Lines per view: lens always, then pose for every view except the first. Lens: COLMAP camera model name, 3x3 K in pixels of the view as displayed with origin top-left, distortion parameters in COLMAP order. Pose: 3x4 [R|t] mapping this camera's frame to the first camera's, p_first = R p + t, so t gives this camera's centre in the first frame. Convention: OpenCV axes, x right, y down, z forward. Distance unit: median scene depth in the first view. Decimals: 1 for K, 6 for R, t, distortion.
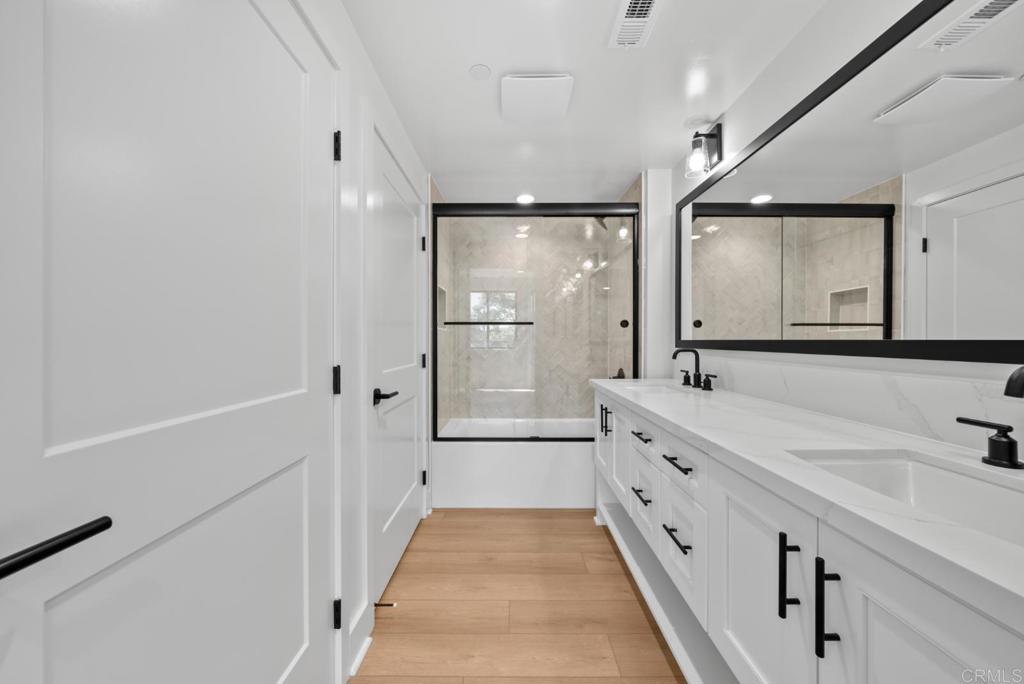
lens RADIAL K [[351.6, 0, 508.5], [0, 351.6, 340.7], [0, 0, 1]] dist [-0.001389, -0.000030]
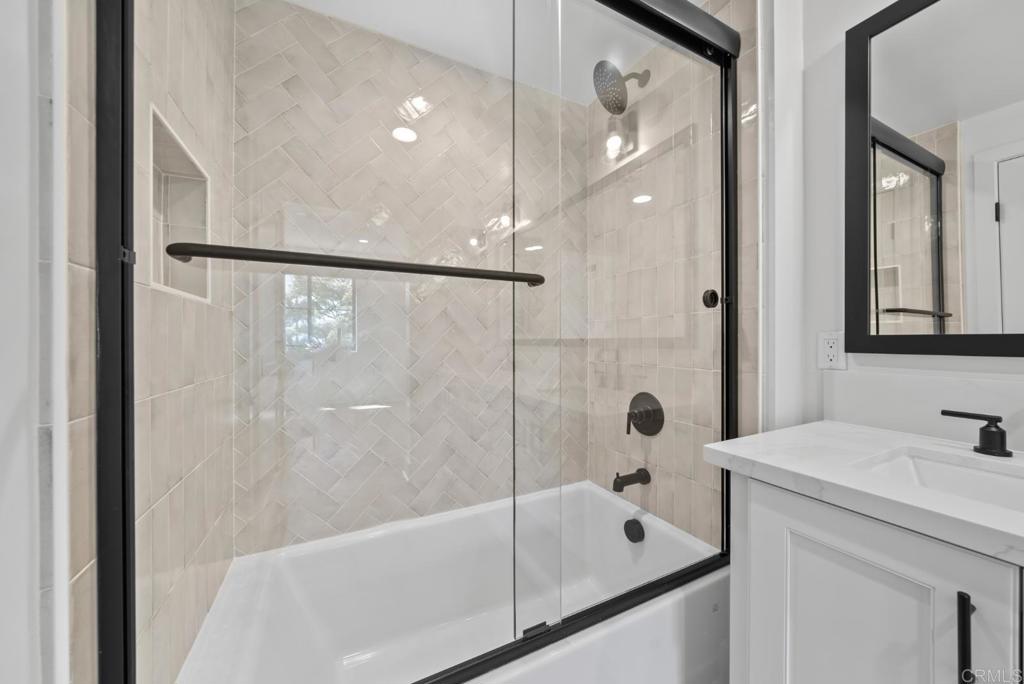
lens RADIAL K [[375.9, 0, 526.4], [0, 375.9, 337.8], [0, 0, 1]] dist [-0.002383, -0.000157]
pose [[0.887621, -0.003414, 0.460563, -0.100954], [0.003704, 0.999993, 0.000274, -0.000080], [-0.460560, 0.001463, 0.887627, 0.725909]]
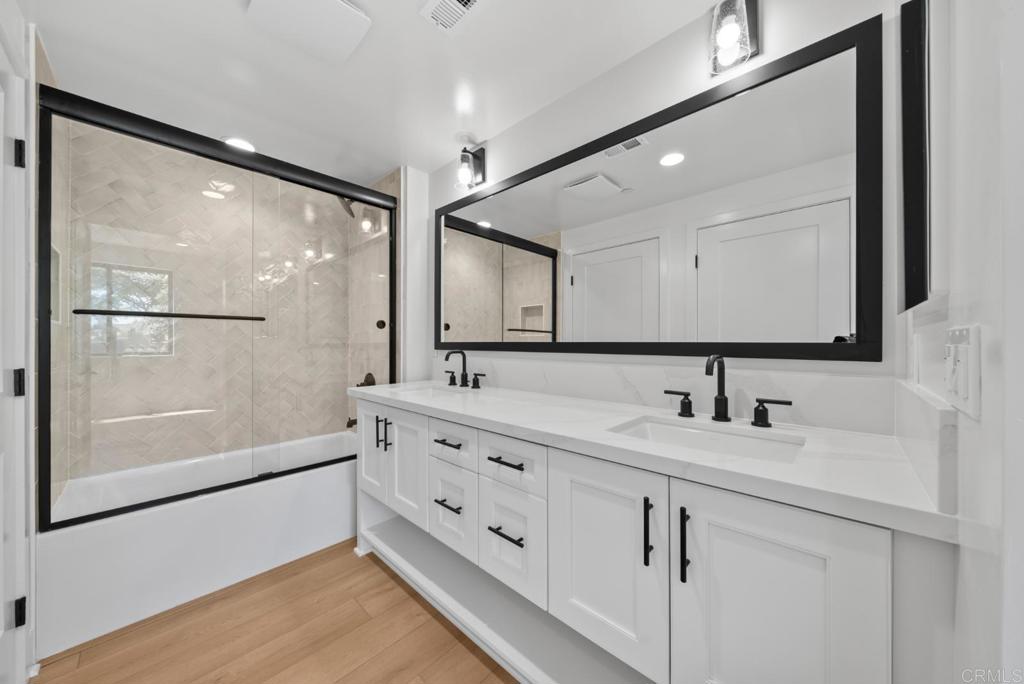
lens RADIAL K [[354.1, 0, 512.0], [0, 354.1, 342.0], [0, 0, 1]] dist [-0.001872, -0.000098]
pose [[0.686537, 0.000512, 0.727095, -0.115532], [0.001258, 0.999997, -0.001893, -0.000123], [-0.727094, 0.002214, 0.686534, 0.121963]]
